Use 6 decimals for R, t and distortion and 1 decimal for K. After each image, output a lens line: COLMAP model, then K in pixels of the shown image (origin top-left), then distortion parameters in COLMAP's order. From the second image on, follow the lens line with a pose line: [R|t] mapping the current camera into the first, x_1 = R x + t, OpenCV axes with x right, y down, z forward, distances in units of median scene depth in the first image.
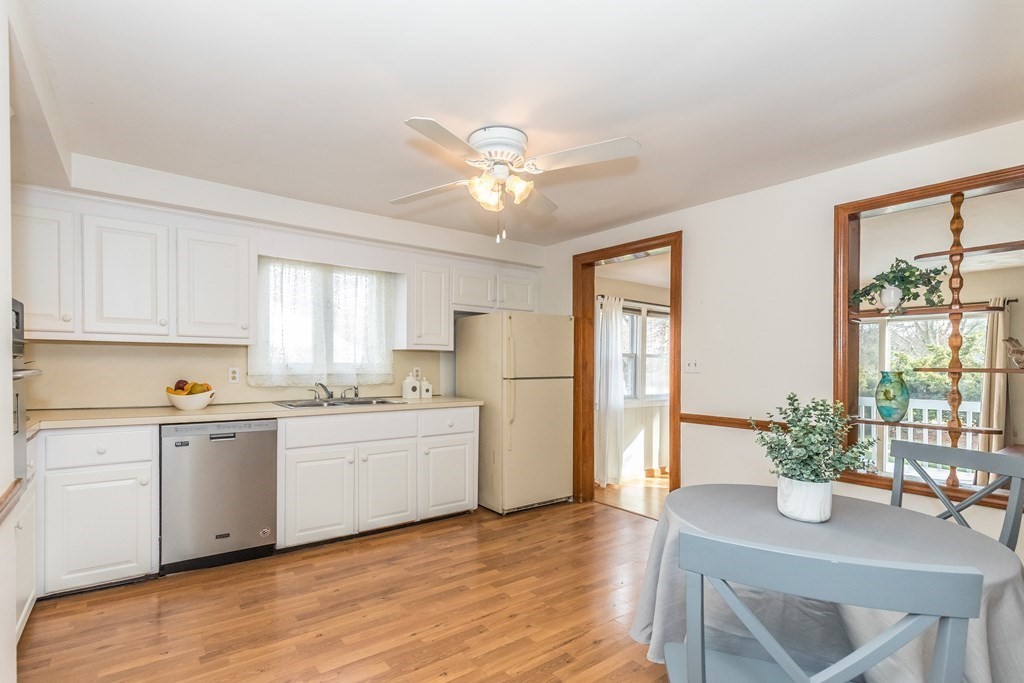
lens RADIAL K [[481.1, 0, 464.2], [0, 481.1, 367.6], [0, 0, 1]] dist [-0.000119, -0.000145]
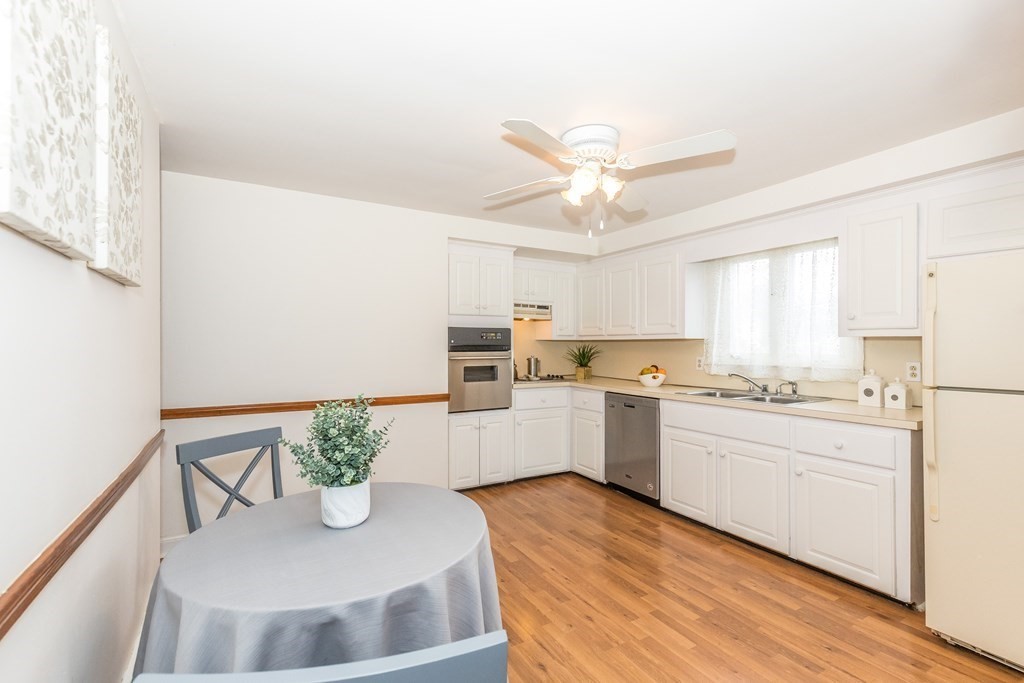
lens RADIAL K [[461.1, 0, 514.9], [0, 461.1, 343.5], [0, 0, 1]] dist [0.006910, 0.000267]
pose [[-0.072800, -0.010884, -0.997287, 0.825958], [-0.009967, 0.999898, -0.010184, -0.020651], [0.997297, 0.009198, -0.072902, 0.721052]]
